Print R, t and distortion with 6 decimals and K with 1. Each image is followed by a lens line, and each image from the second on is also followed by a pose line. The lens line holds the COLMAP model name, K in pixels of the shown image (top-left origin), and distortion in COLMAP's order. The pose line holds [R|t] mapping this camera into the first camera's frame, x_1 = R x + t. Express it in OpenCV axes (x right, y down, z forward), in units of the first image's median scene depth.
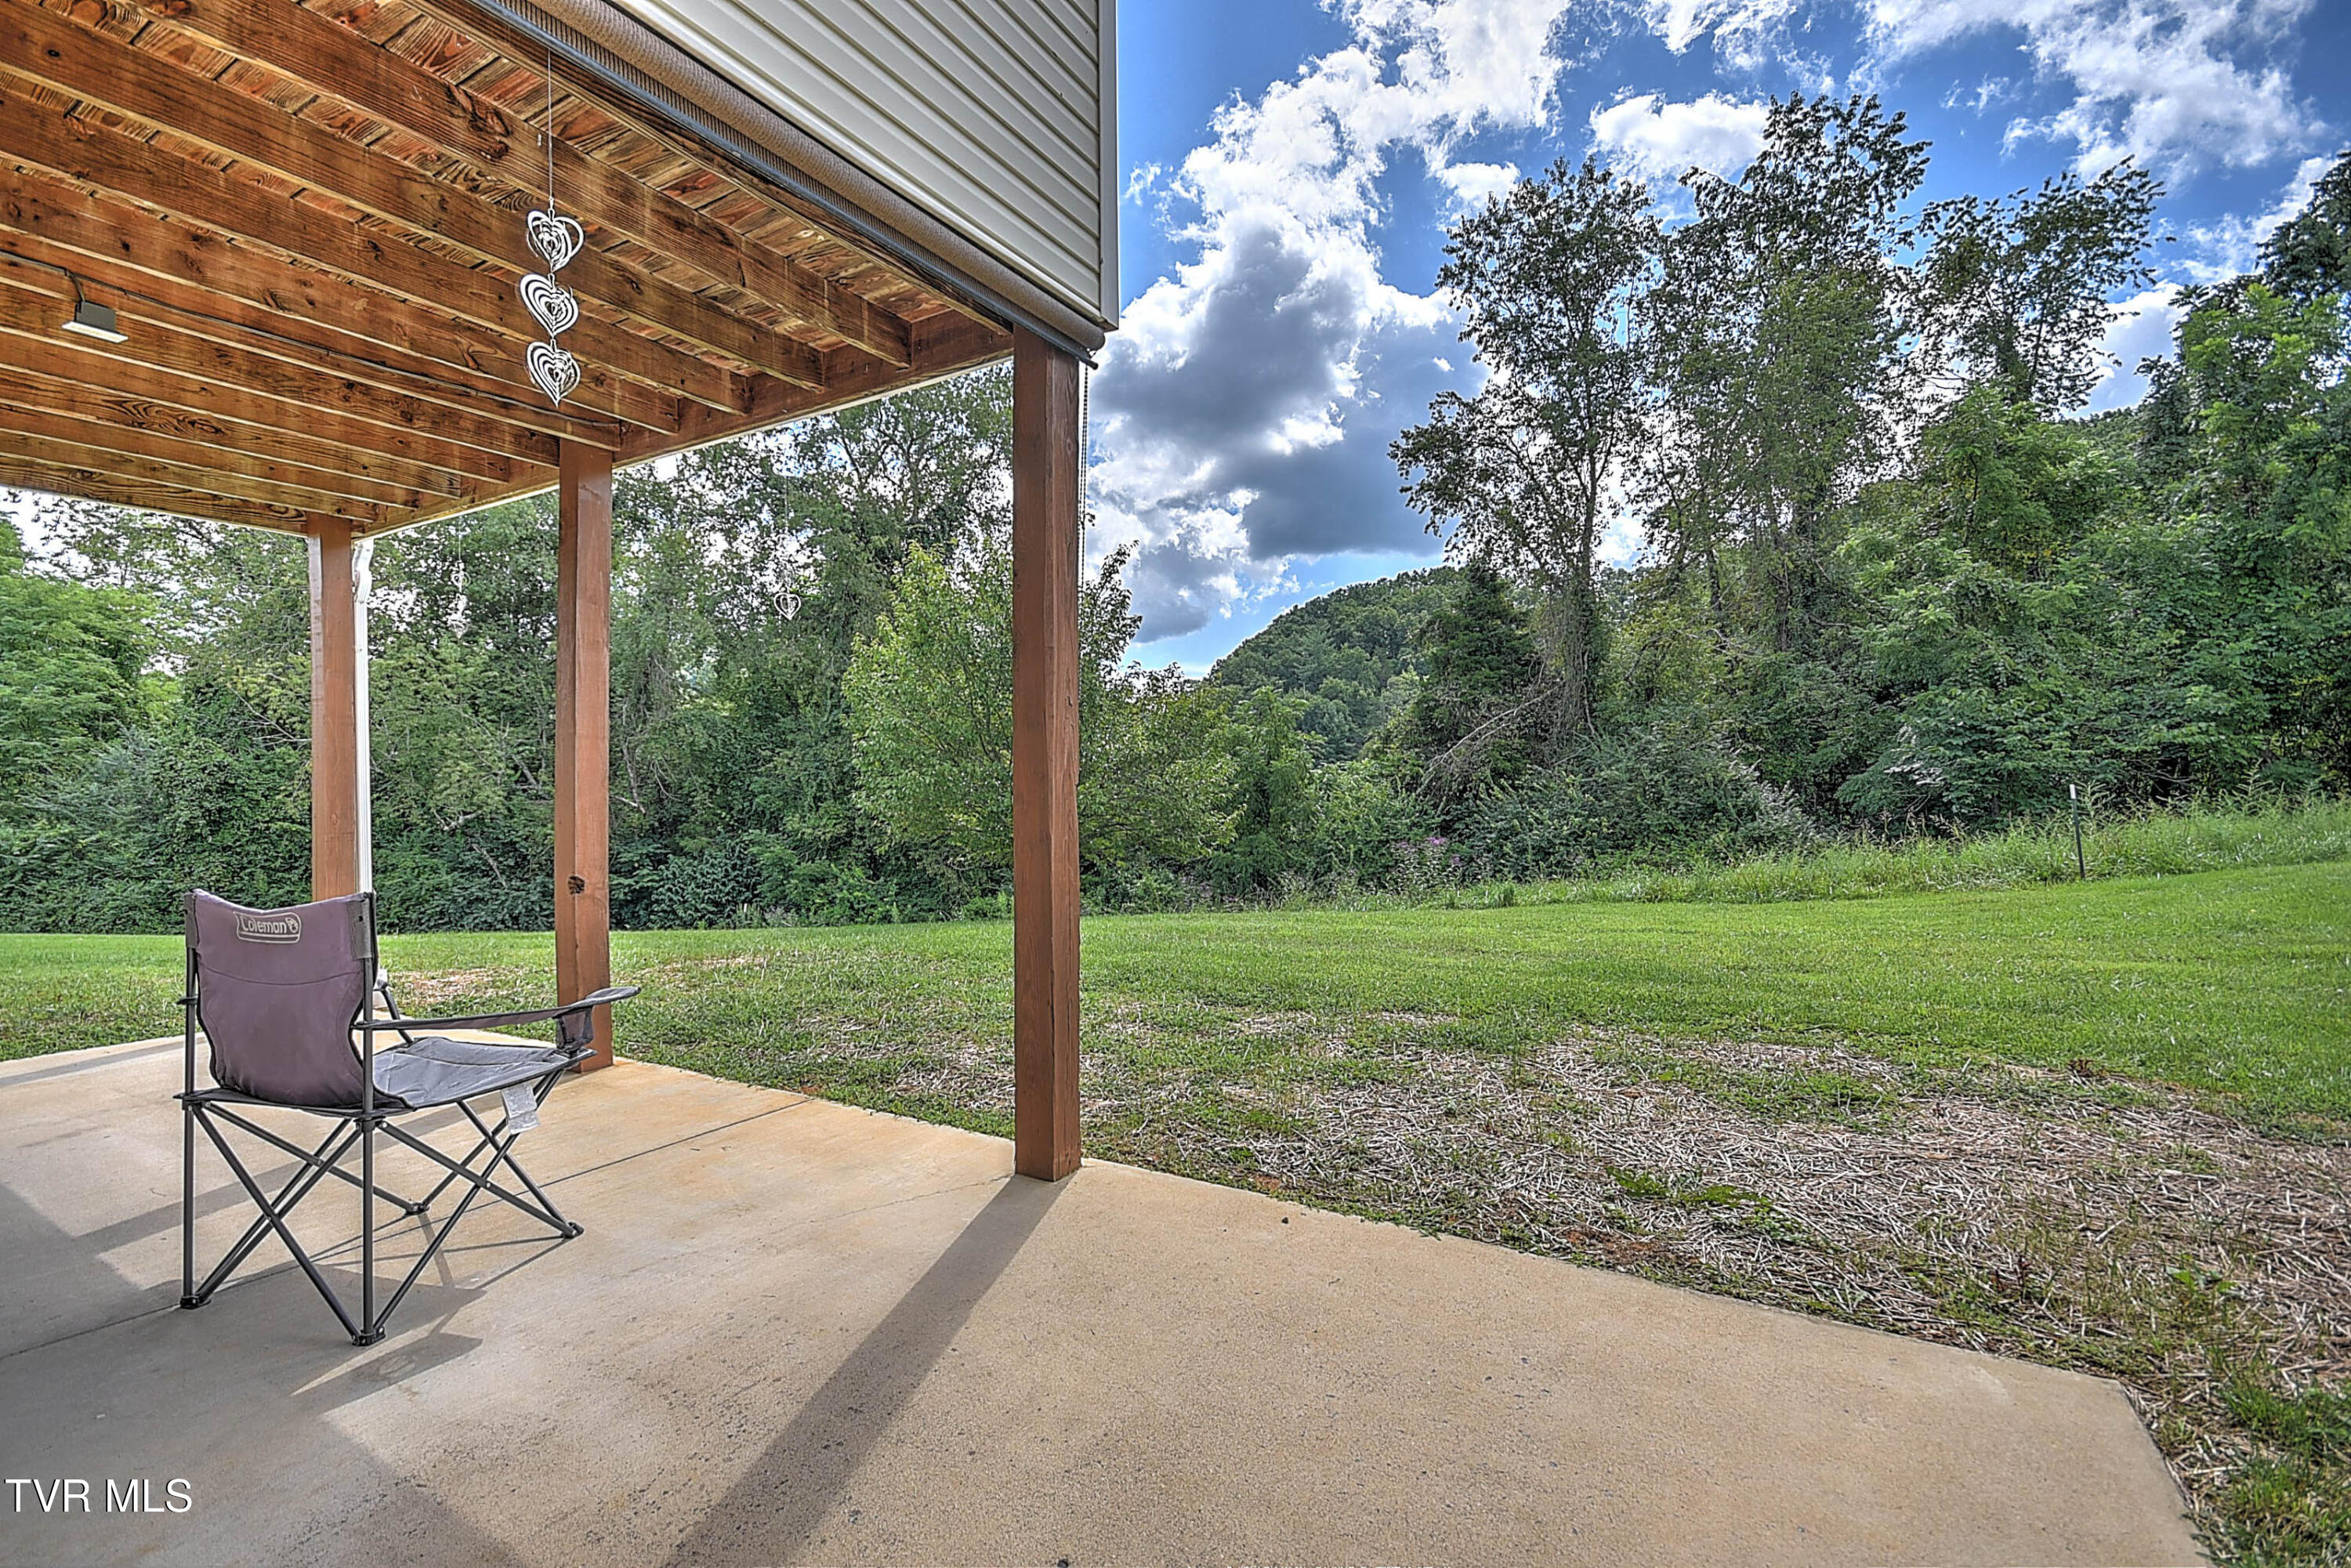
lens RADIAL K [[1033.2, 0, 1164.5], [0, 1033.2, 780.9], [0, 0, 1]] dist [0.012303, -0.016486]
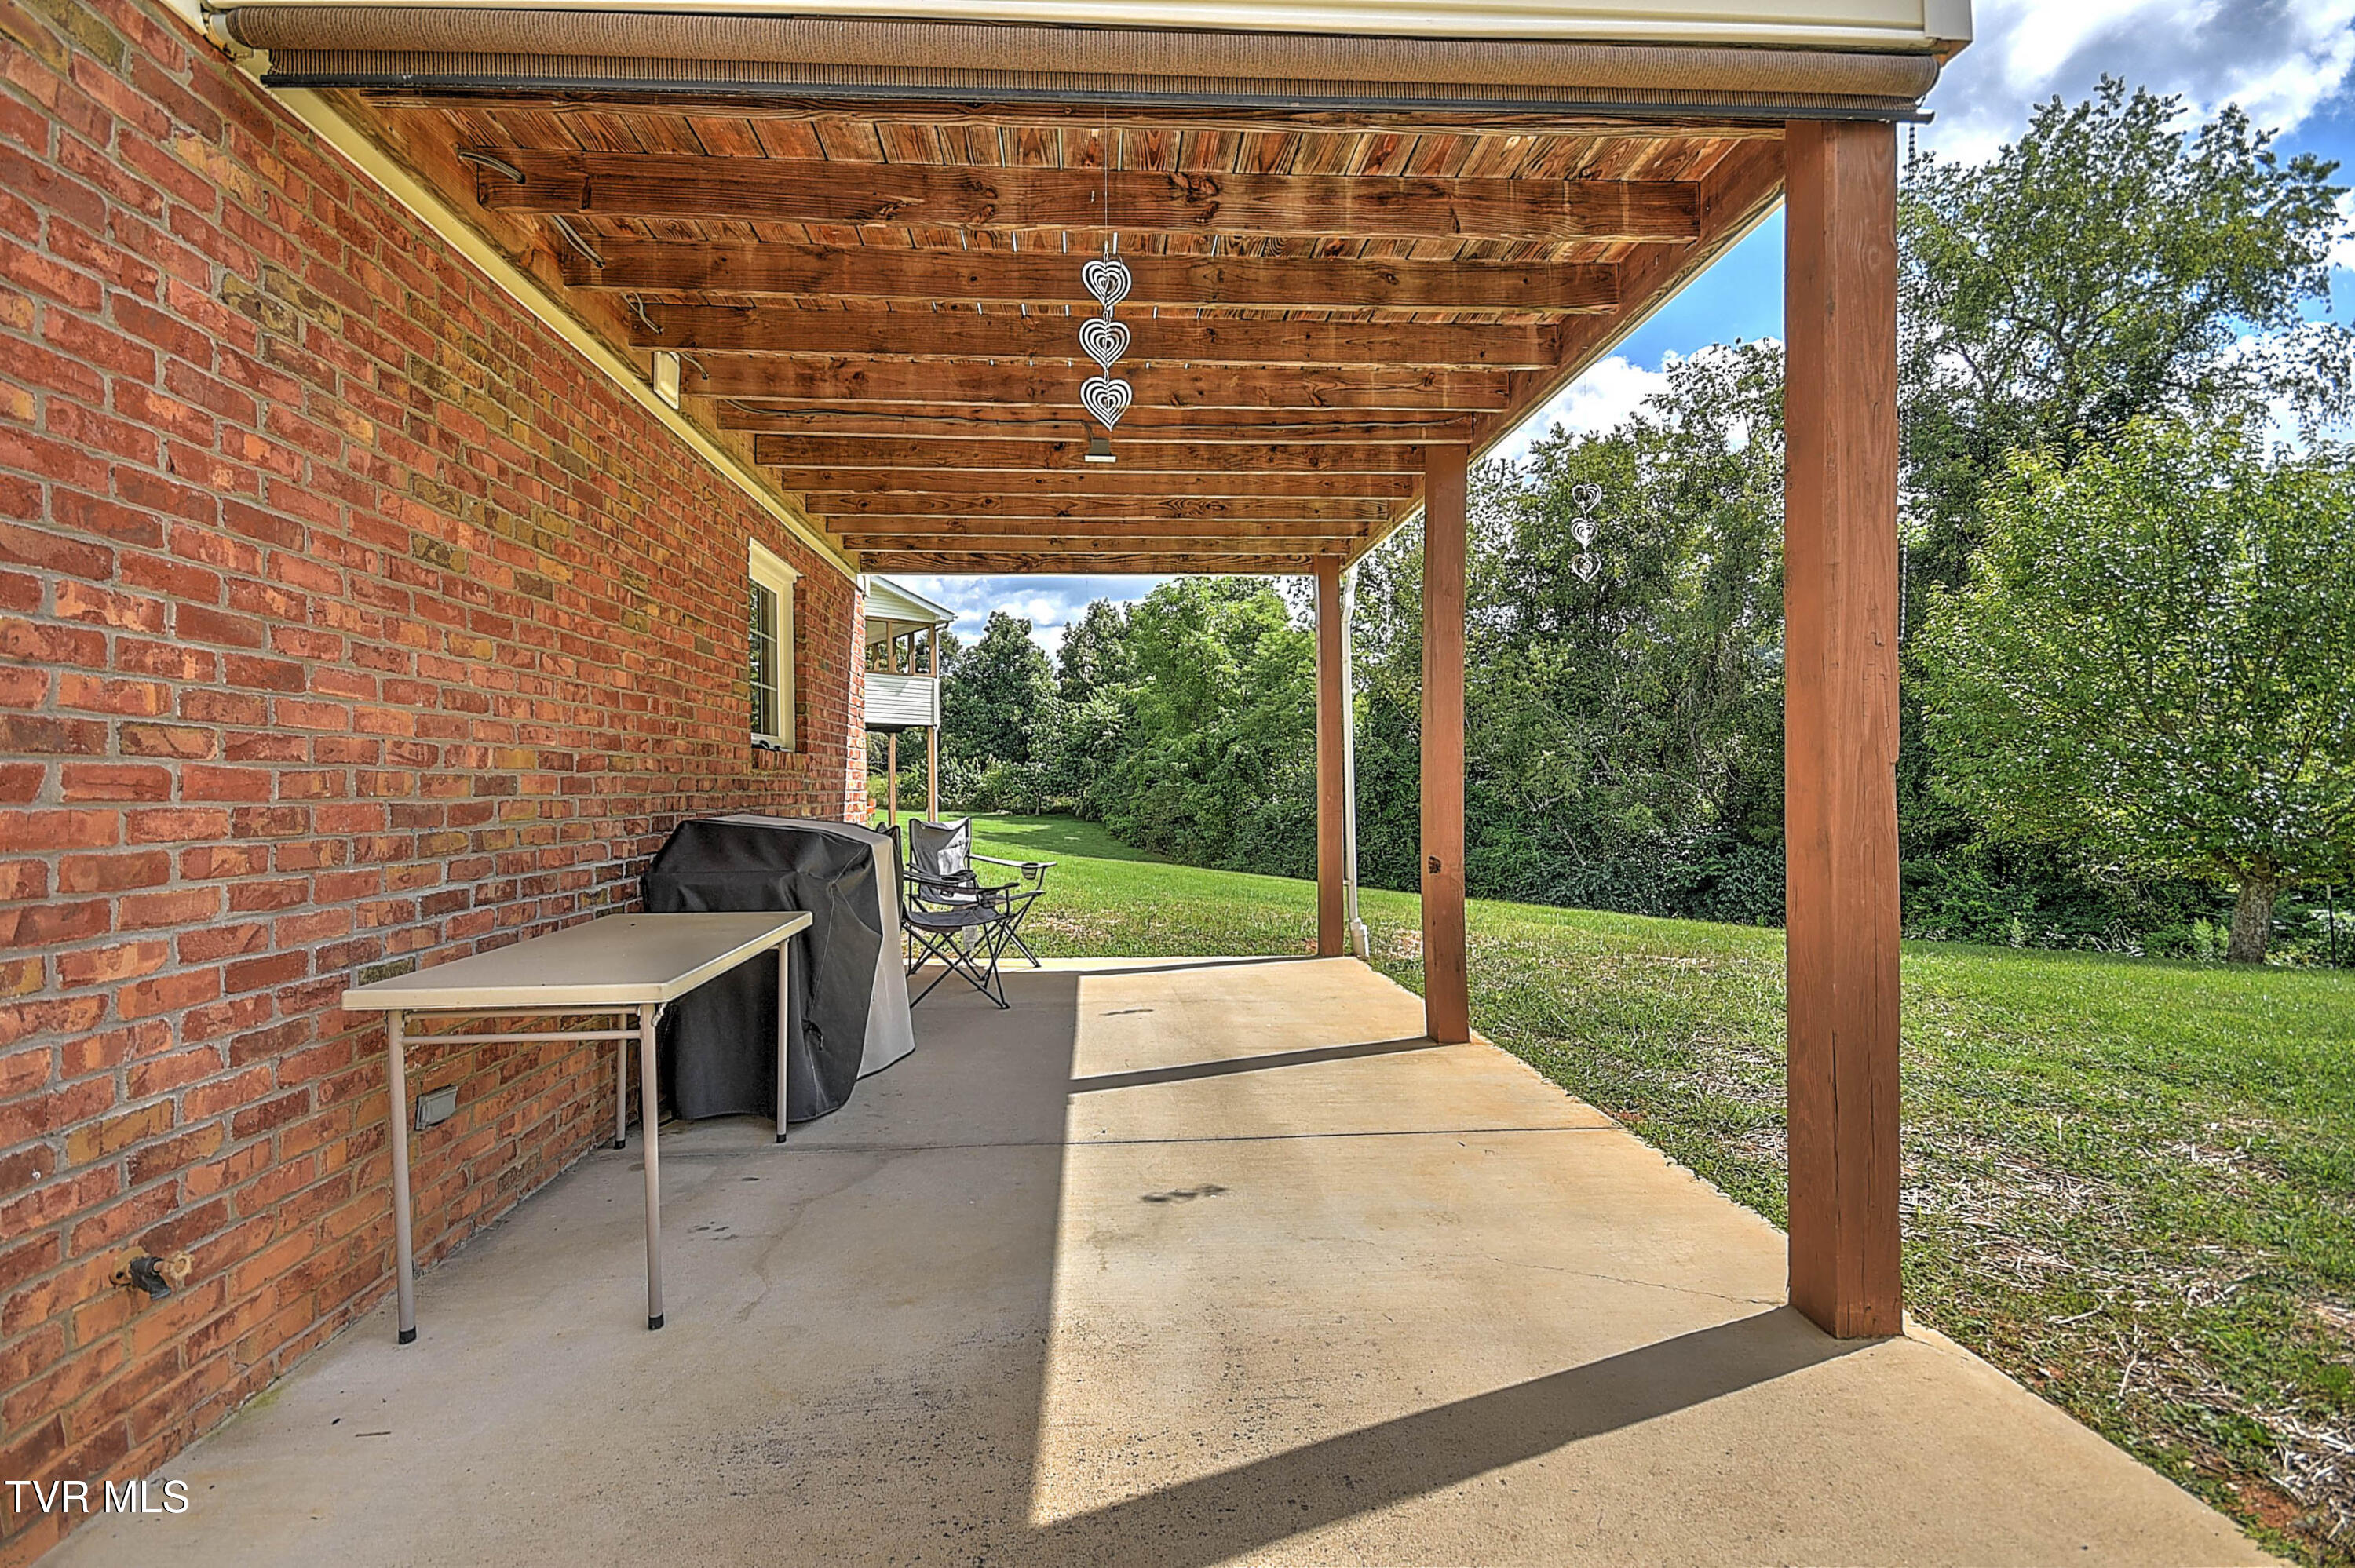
lens RADIAL K [[1034.8, 0, 1166.5], [0, 1034.8, 780.9], [0, 0, 1]] dist [0.012303, -0.016486]
pose [[0.555686, -0.000205, -0.831392, 0.170054], [0.011256, 0.999910, 0.007277, 0.004568], [0.831316, -0.013402, 0.555638, 0.196081]]
